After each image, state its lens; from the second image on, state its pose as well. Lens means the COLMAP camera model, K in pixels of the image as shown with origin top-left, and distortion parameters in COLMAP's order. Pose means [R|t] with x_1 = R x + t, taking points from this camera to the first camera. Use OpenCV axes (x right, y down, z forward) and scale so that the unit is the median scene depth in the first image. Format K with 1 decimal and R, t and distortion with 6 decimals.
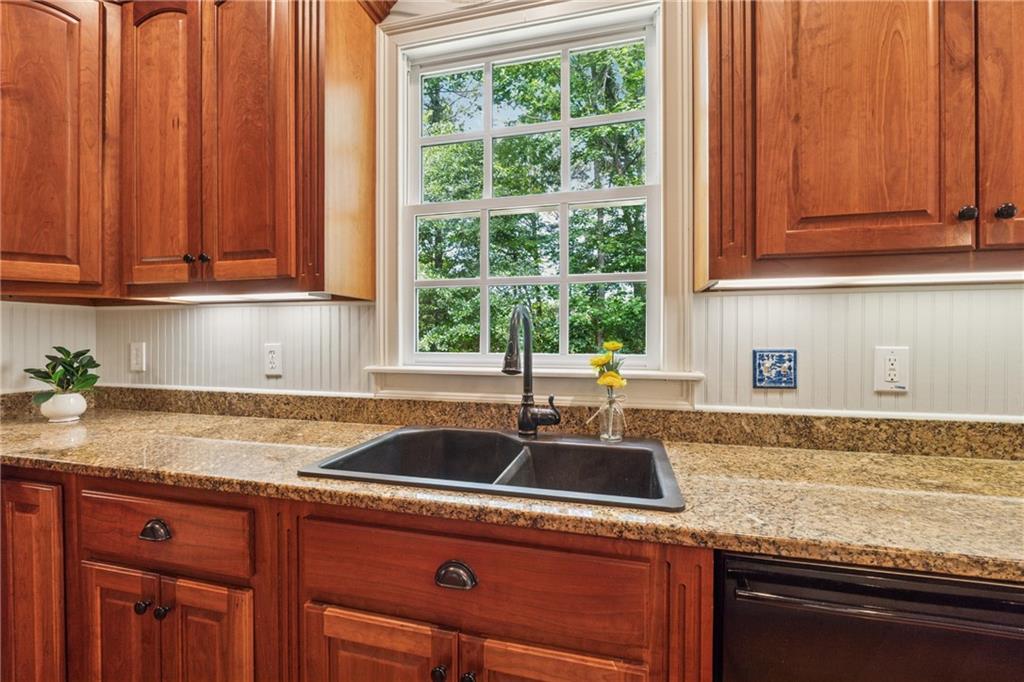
lens RADIAL K [[426.9, 0, 512.0], [0, 426.9, 341.0], [0, 0, 1]] dist [-0.008817, -0.000158]
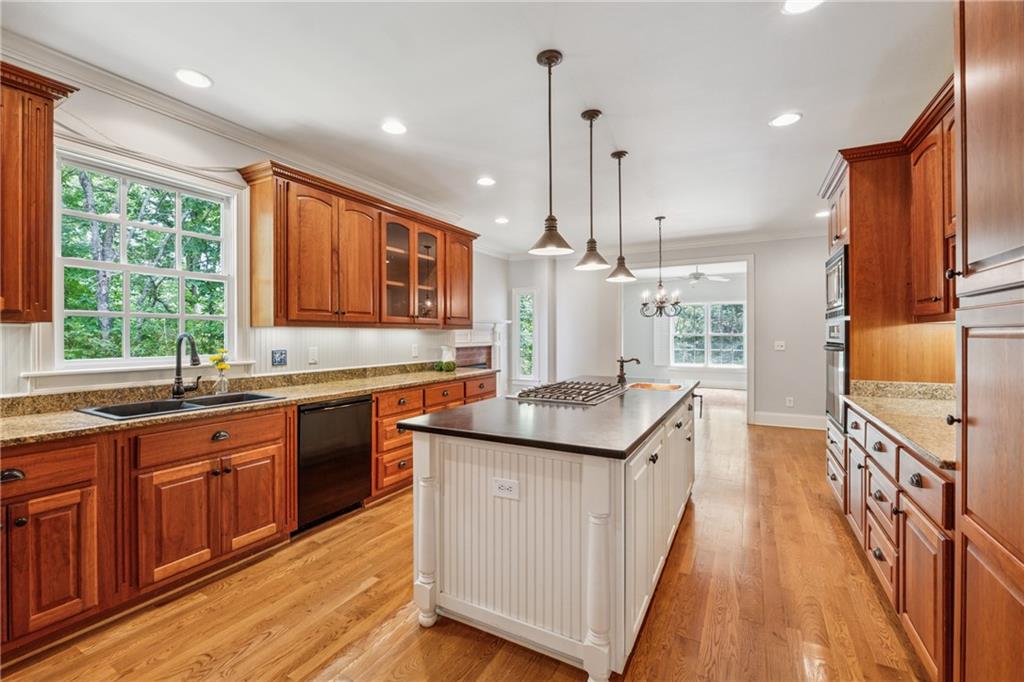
lens RADIAL K [[437.0, 0, 510.3], [0, 437.0, 333.9], [0, 0, 1]] dist [-0.010847, -0.000065]
pose [[0.247094, 0.001693, 0.968990, -1.623636], [0.001771, 0.999996, -0.002199, -0.070929], [-0.968990, 0.002260, 0.247090, -1.028384]]
